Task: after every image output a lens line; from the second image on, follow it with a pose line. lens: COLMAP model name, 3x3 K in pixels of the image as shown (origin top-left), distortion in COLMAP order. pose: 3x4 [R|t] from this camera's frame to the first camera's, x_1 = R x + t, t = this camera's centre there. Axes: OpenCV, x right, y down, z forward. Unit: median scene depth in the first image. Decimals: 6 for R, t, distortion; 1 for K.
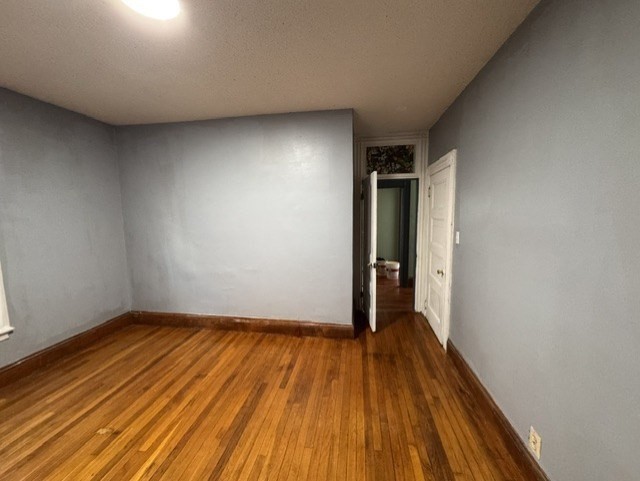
lens RADIAL K [[255.6, 0, 318.7], [0, 255.6, 240.6], [0, 0, 1]] dist [-0.000471, 0.000971]
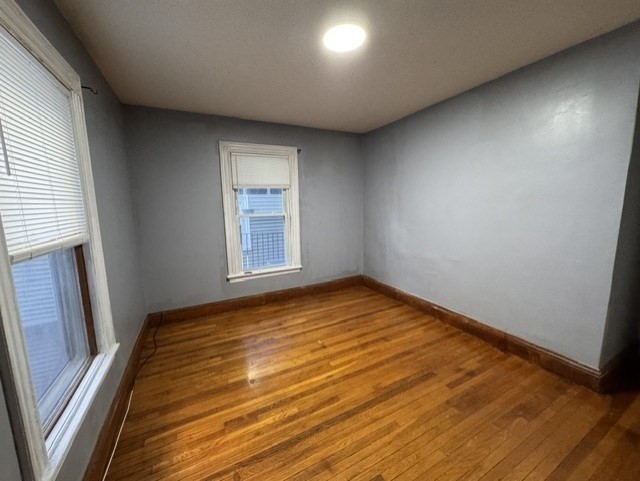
lens RADIAL K [[255.6, 0, 320.8], [0, 255.6, 238.5], [0, 0, 1]] dist [-0.000471, 0.000971]
pose [[0.592463, 0.111299, -0.797873, 0.232340], [-0.076076, 0.993714, 0.082127, -0.005270], [0.801998, 0.012042, 0.597206, 0.048998]]
